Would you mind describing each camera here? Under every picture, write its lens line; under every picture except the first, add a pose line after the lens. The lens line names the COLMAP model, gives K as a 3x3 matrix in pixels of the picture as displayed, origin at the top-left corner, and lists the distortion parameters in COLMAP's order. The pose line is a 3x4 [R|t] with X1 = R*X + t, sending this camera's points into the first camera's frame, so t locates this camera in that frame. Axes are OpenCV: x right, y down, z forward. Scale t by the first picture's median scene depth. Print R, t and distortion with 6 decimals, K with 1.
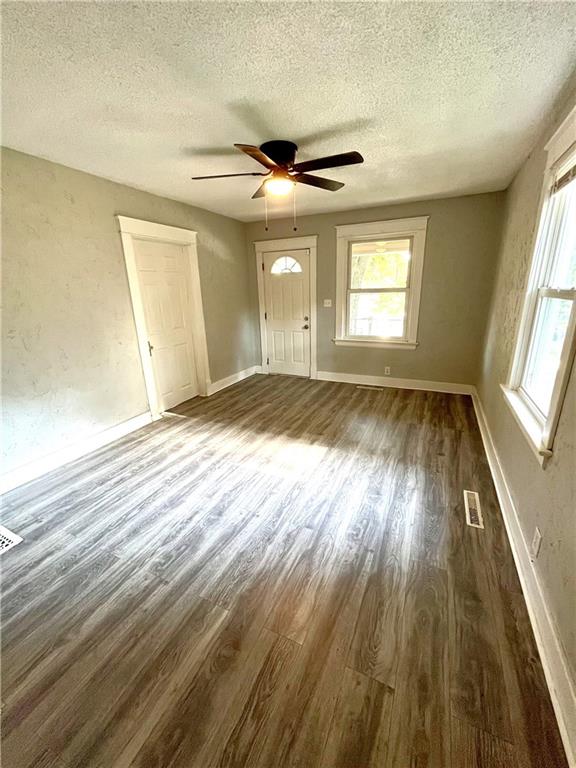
lens RADIAL K [[309.8, 0, 288.4], [0, 309.8, 382.9], [0, 0, 1]] dist [-0.000357, -0.000140]
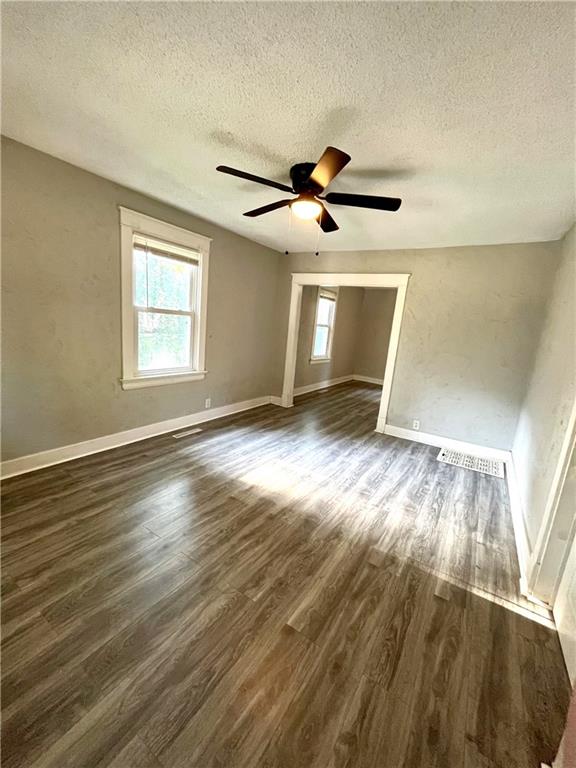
lens RADIAL K [[309.8, 0, 287.5], [0, 309.8, 382.1], [0, 0, 1]] dist [-0.000357, -0.000140]
pose [[-0.988875, -0.087961, 0.119958, -0.112721], [-0.022442, 0.885421, 0.464248, -0.521044], [-0.147049, 0.456391, -0.877544, 1.786559]]
